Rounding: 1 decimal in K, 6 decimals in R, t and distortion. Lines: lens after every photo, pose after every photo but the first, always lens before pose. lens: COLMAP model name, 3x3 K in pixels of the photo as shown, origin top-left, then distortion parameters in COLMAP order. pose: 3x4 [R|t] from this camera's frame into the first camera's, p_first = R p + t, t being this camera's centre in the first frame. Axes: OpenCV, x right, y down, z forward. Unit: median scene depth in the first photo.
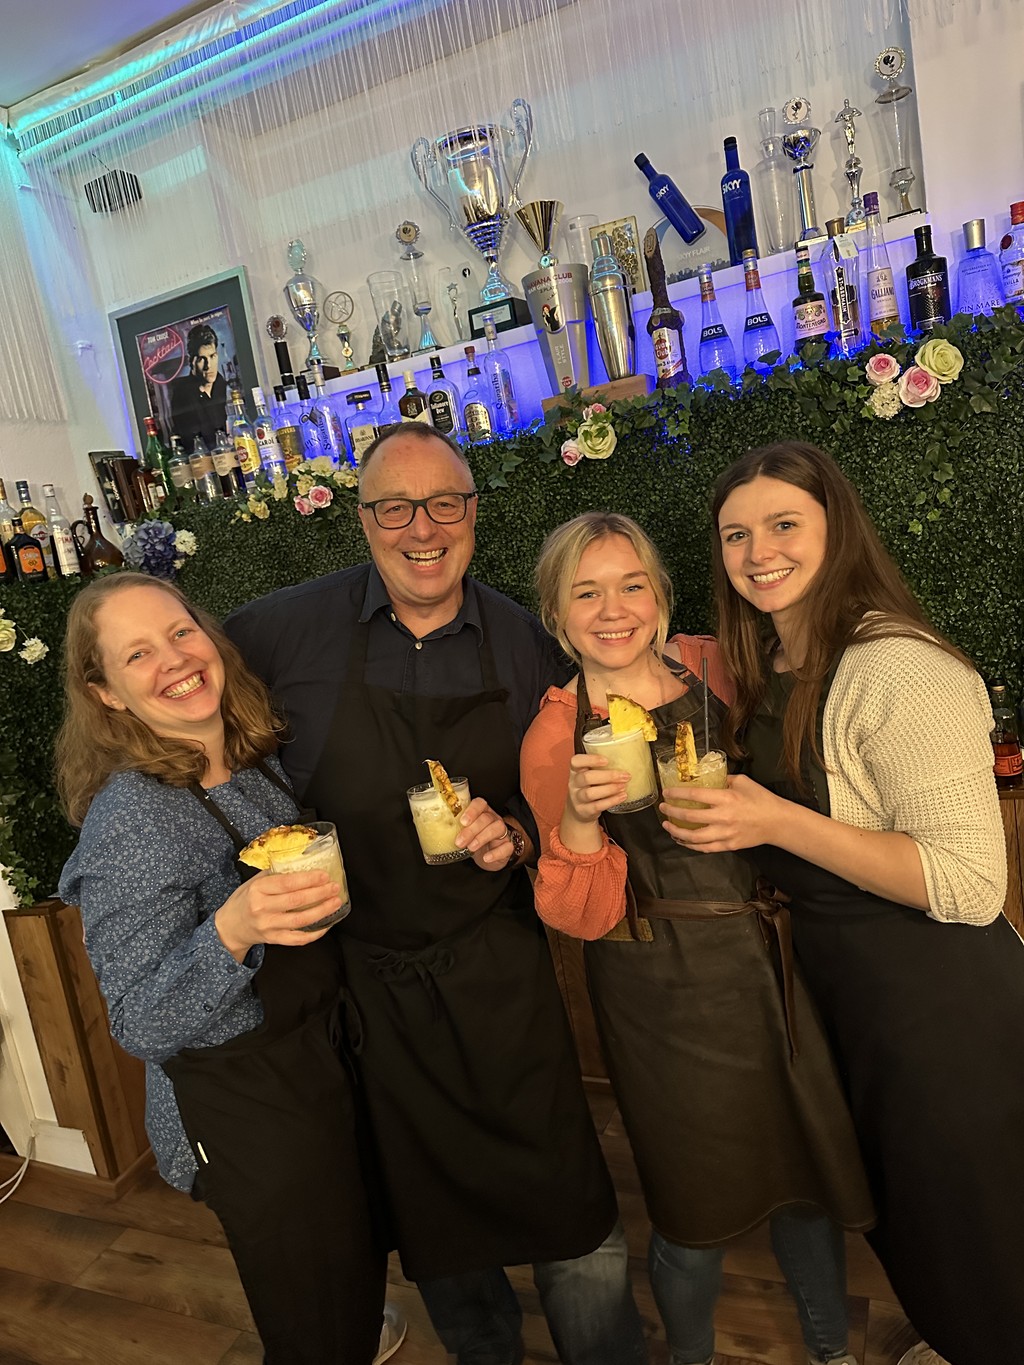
lens RADIAL K [[937.7, 0, 529.2], [0, 937.7, 689.9], [0, 0, 1]] dist [0.035264, -0.052089]
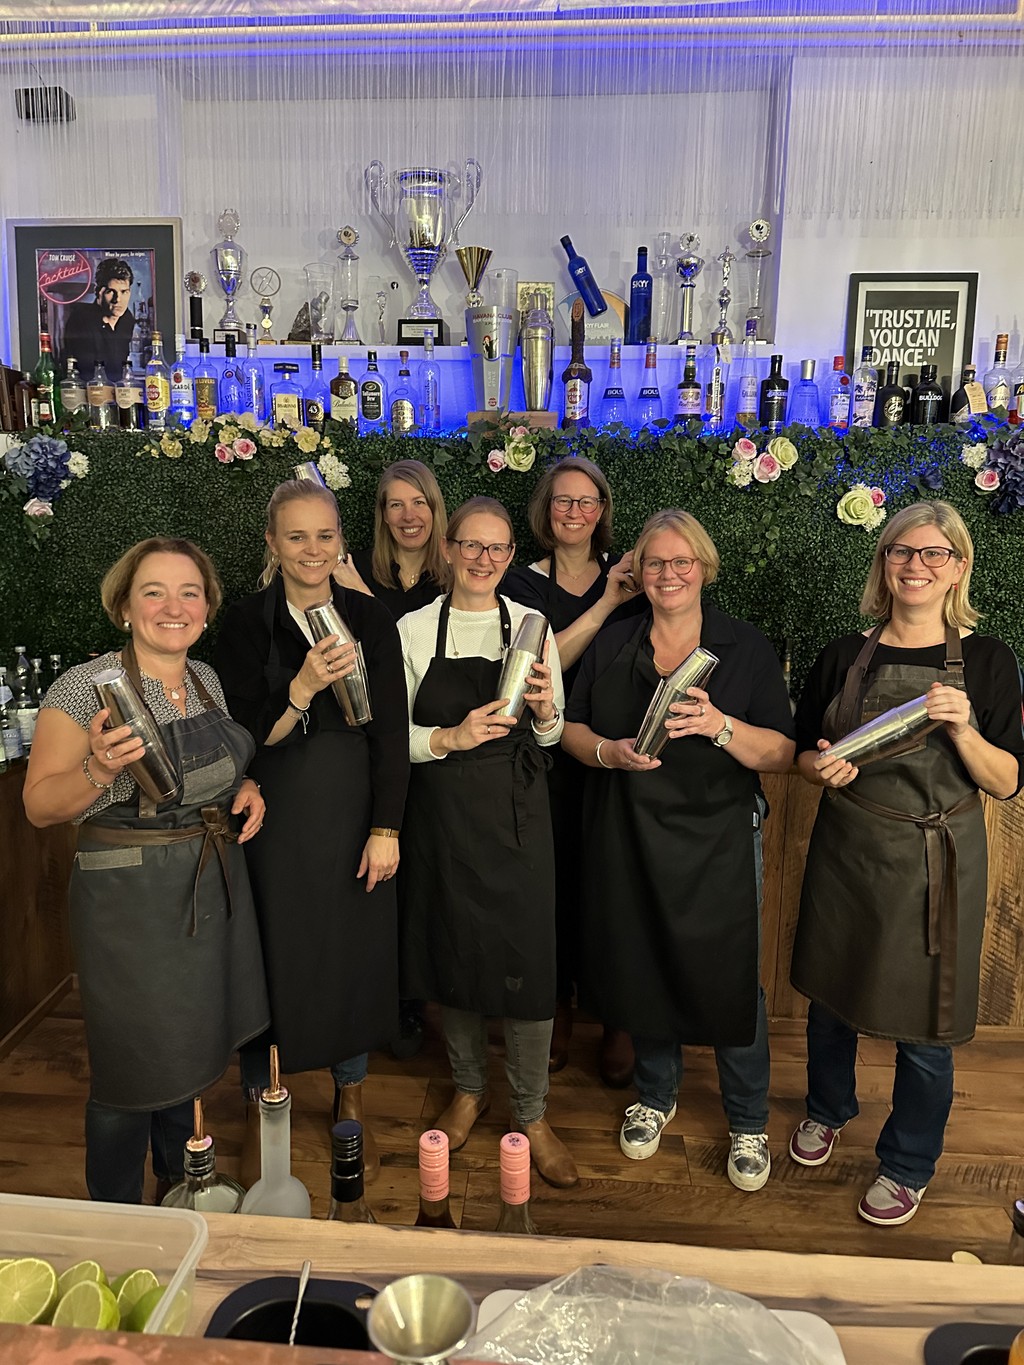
lens RADIAL K [[954.8, 0, 499.3], [0, 954.8, 686.9], [0, 0, 1]] dist [0.027586, -0.039857]
pose [[0.923477, 0.129732, 0.361055, -0.328865], [-0.115104, 0.991427, -0.061832, 0.101675], [-0.365981, 0.015541, 0.930493, -0.123976]]
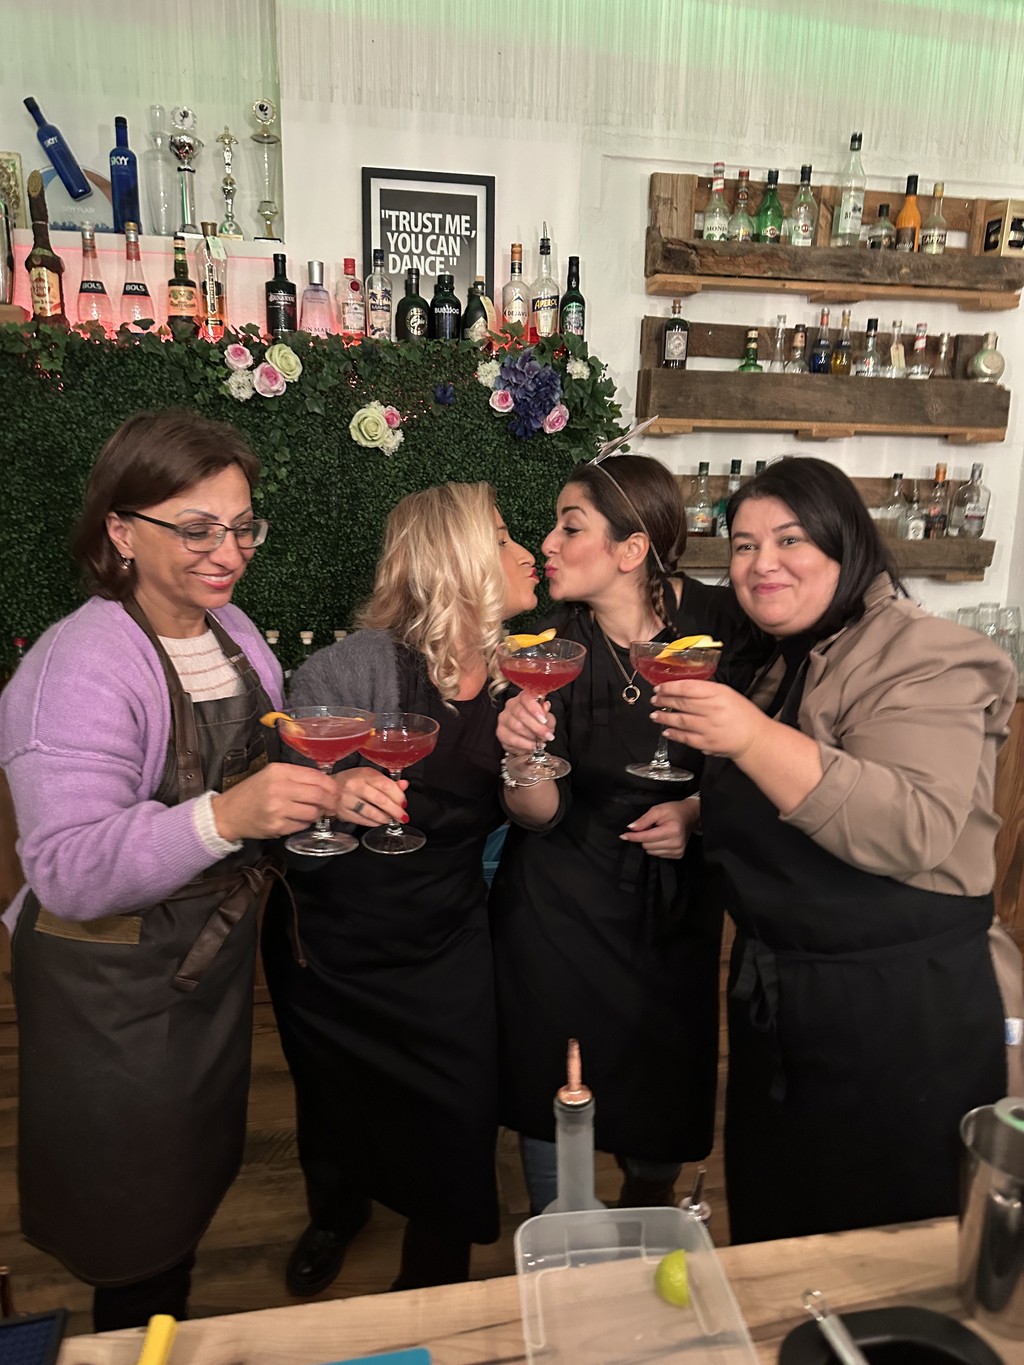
lens RADIAL K [[954.8, 0, 522.2], [0, 954.8, 702.3], [0, 0, 1]] dist [0.027586, -0.039857]
pose [[0.807739, 0.064310, 0.586023, -0.018470], [-0.056732, 0.997898, -0.031313, 0.093921], [-0.586805, -0.007954, 0.809689, -0.167534]]
